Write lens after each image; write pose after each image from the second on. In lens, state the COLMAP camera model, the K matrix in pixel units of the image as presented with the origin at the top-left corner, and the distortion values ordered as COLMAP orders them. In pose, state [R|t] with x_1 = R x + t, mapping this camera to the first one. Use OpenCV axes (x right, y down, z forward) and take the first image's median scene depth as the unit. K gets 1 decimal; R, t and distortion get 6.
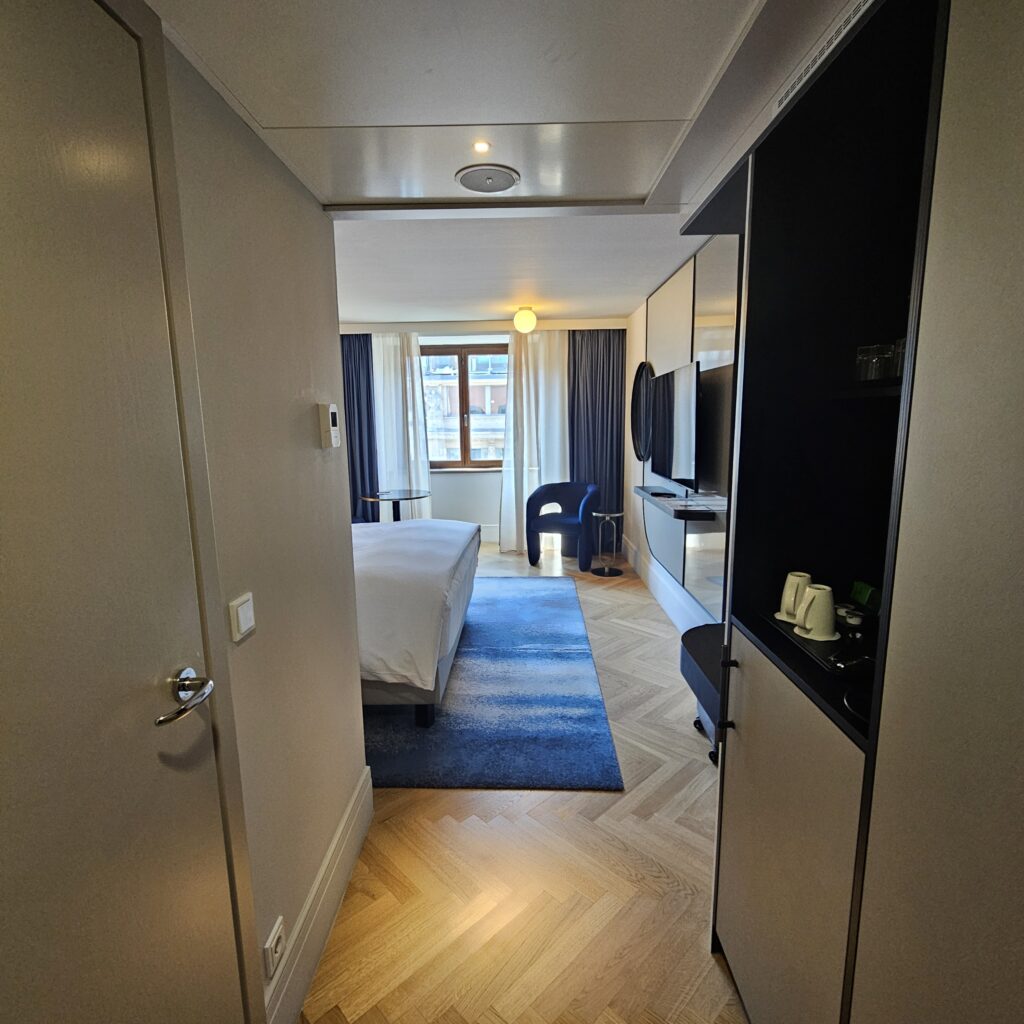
lens RADIAL K [[554.7, 0, 512.7], [0, 554.7, 511.7], [0, 0, 1]] dist [-0.004532, 0.001270]
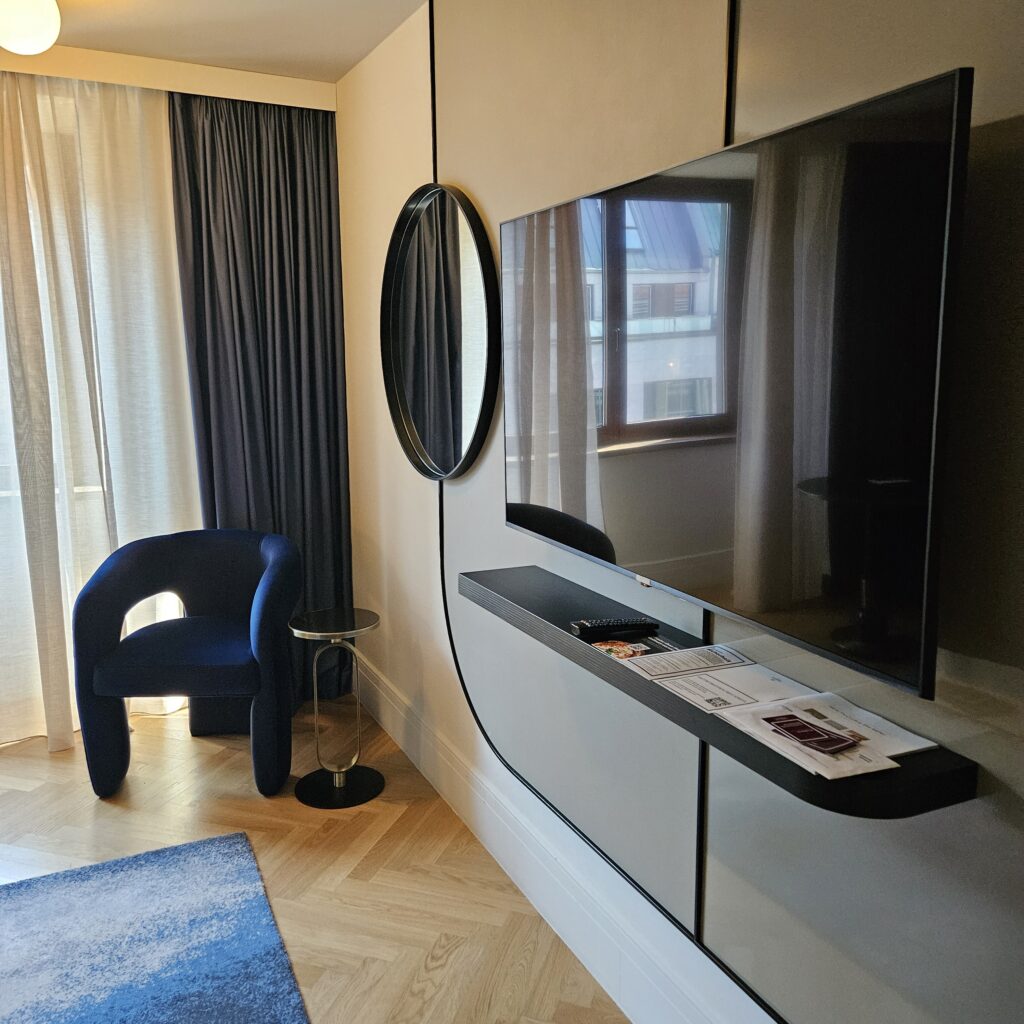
lens RADIAL K [[930.3, 0, 512.9], [0, 930.3, 508.0], [0, 0, 1]] dist [0.051581, 0.000000]
pose [[0.893306, -0.064974, 0.444727, 0.013787], [0.066240, 0.997723, 0.012712, -0.066241], [-0.444541, 0.018103, 0.895576, 0.397217]]
